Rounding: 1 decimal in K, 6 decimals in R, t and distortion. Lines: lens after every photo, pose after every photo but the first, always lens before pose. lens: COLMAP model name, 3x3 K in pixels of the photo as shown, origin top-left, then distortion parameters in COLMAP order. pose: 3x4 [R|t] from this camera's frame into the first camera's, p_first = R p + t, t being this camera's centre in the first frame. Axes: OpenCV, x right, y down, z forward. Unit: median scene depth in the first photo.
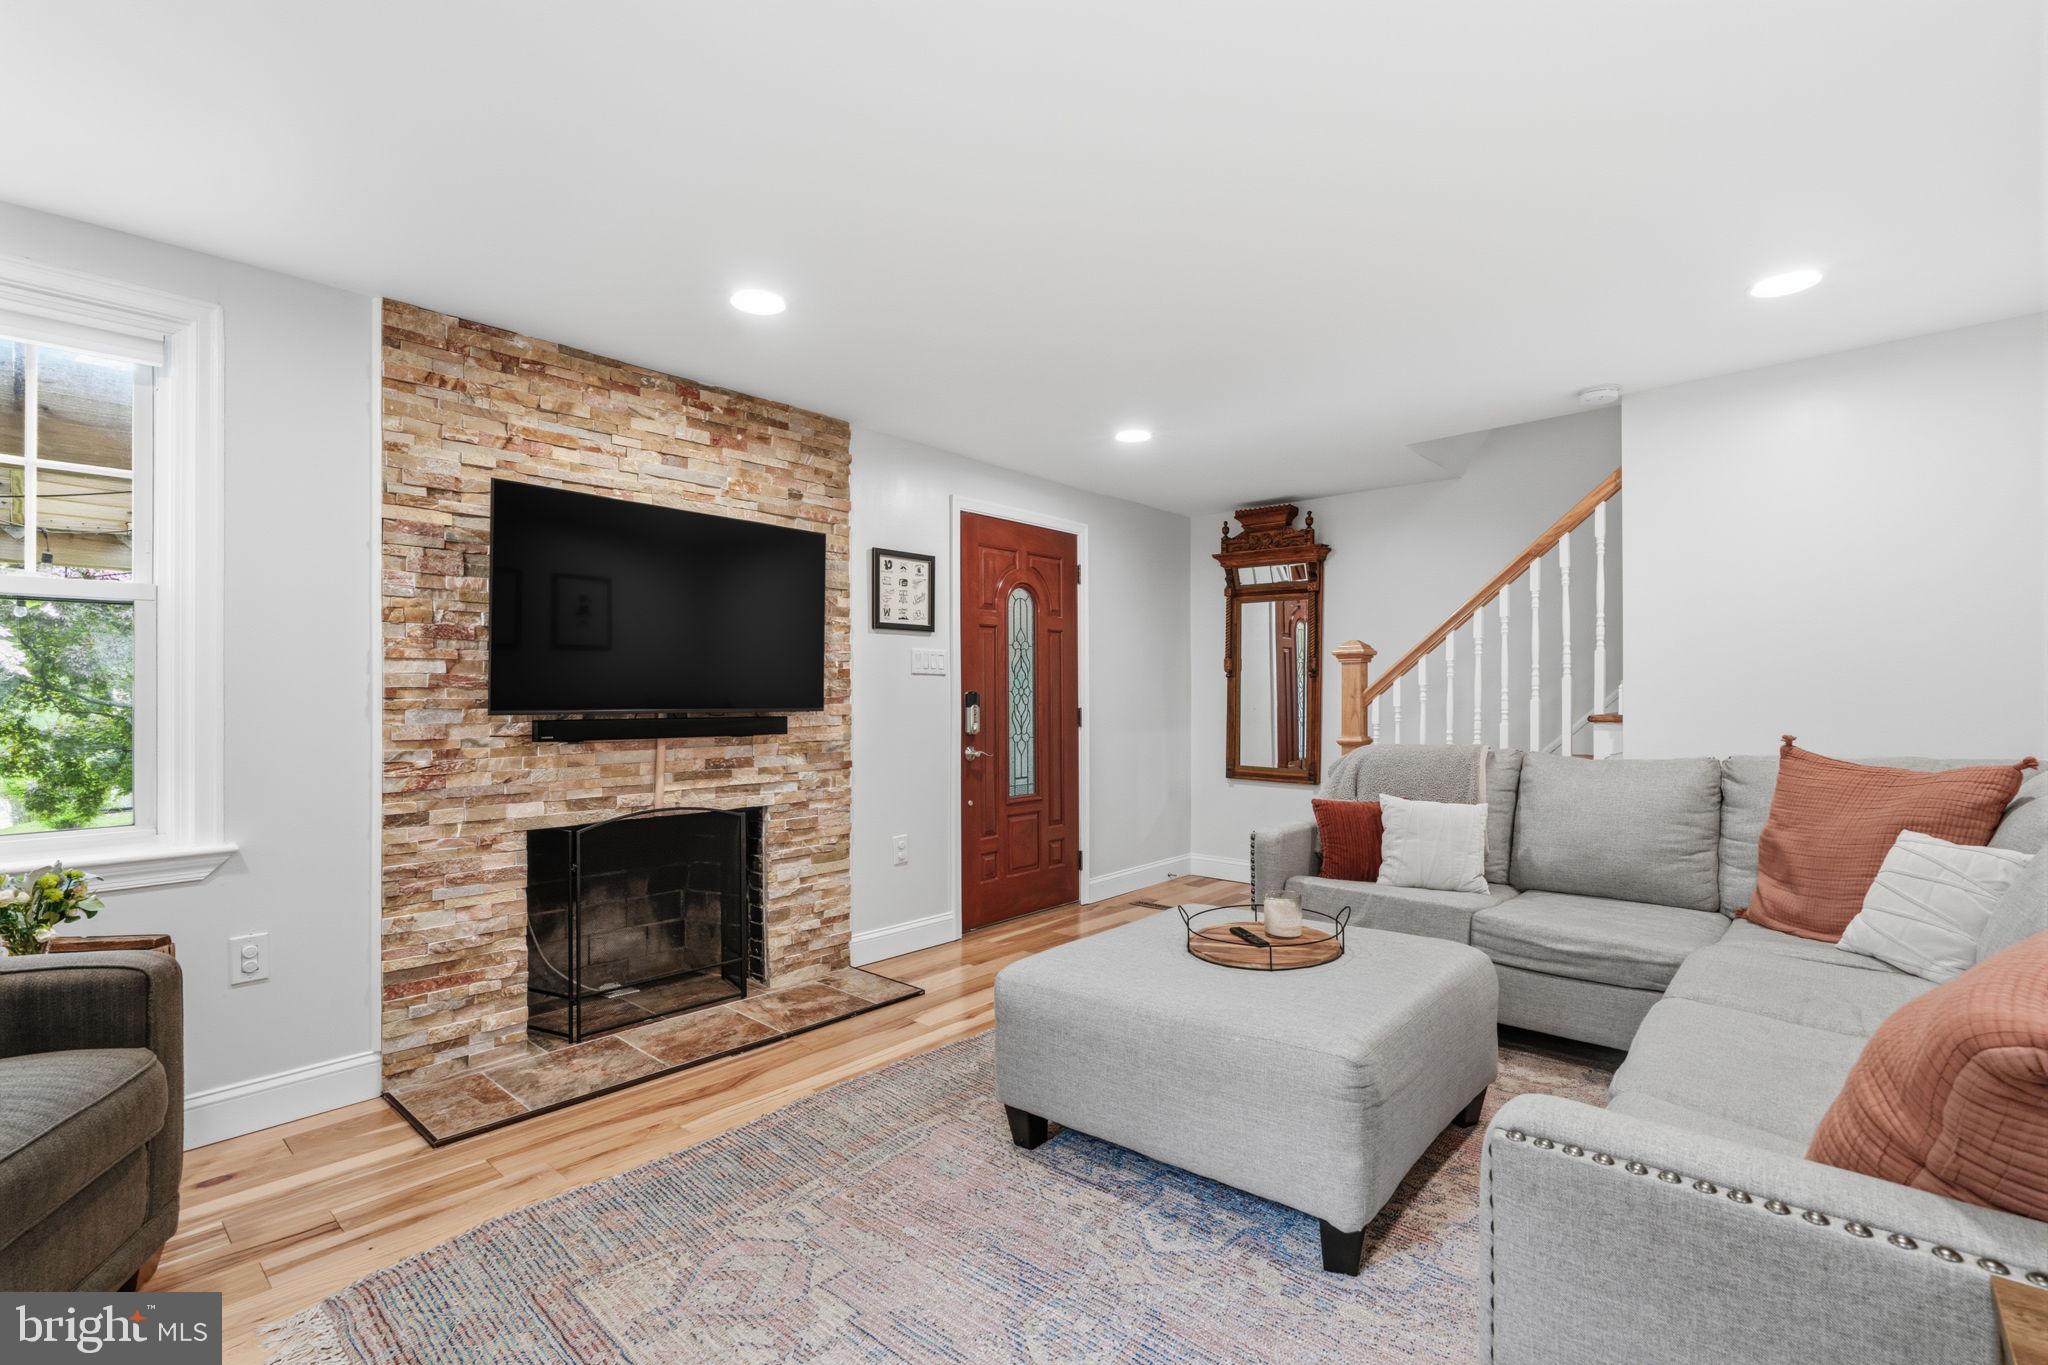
lens RADIAL K [[926.3, 0, 1024.7], [0, 926.3, 691.8], [0, 0, 1]] dist [-0.002958, 0.001104]
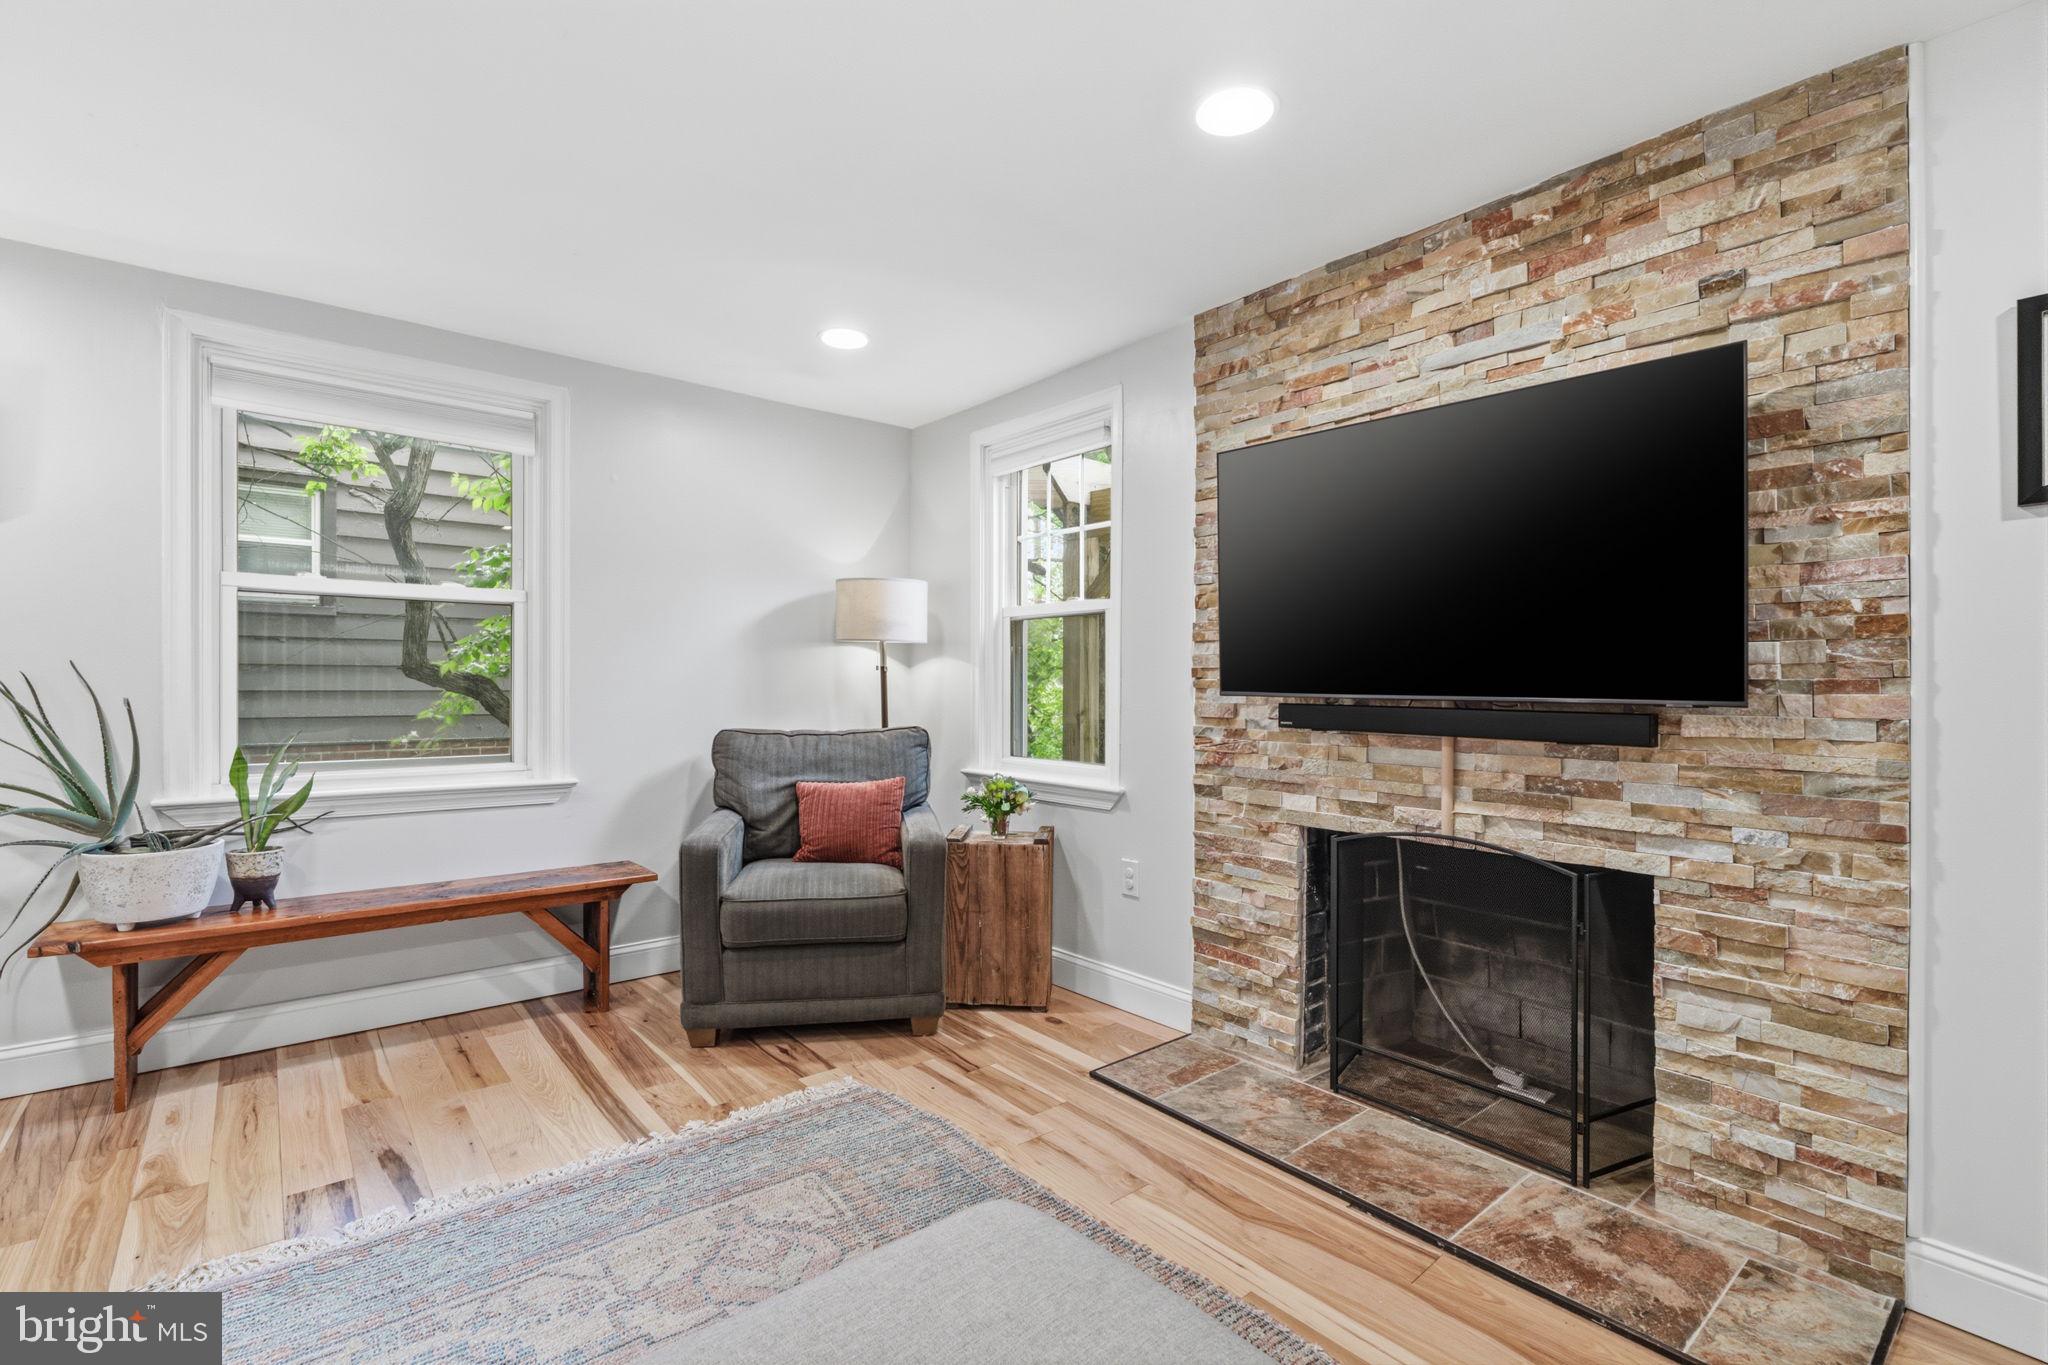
lens RADIAL K [[926.3, 0, 1024.6], [0, 926.3, 677.0], [0, 0, 1]] dist [-0.002958, 0.001104]
pose [[-0.144281, 0.000881, -0.989536, 0.354055], [0.003088, 0.999995, 0.000440, 0.003800], [0.989532, -0.002992, -0.144283, 0.782631]]
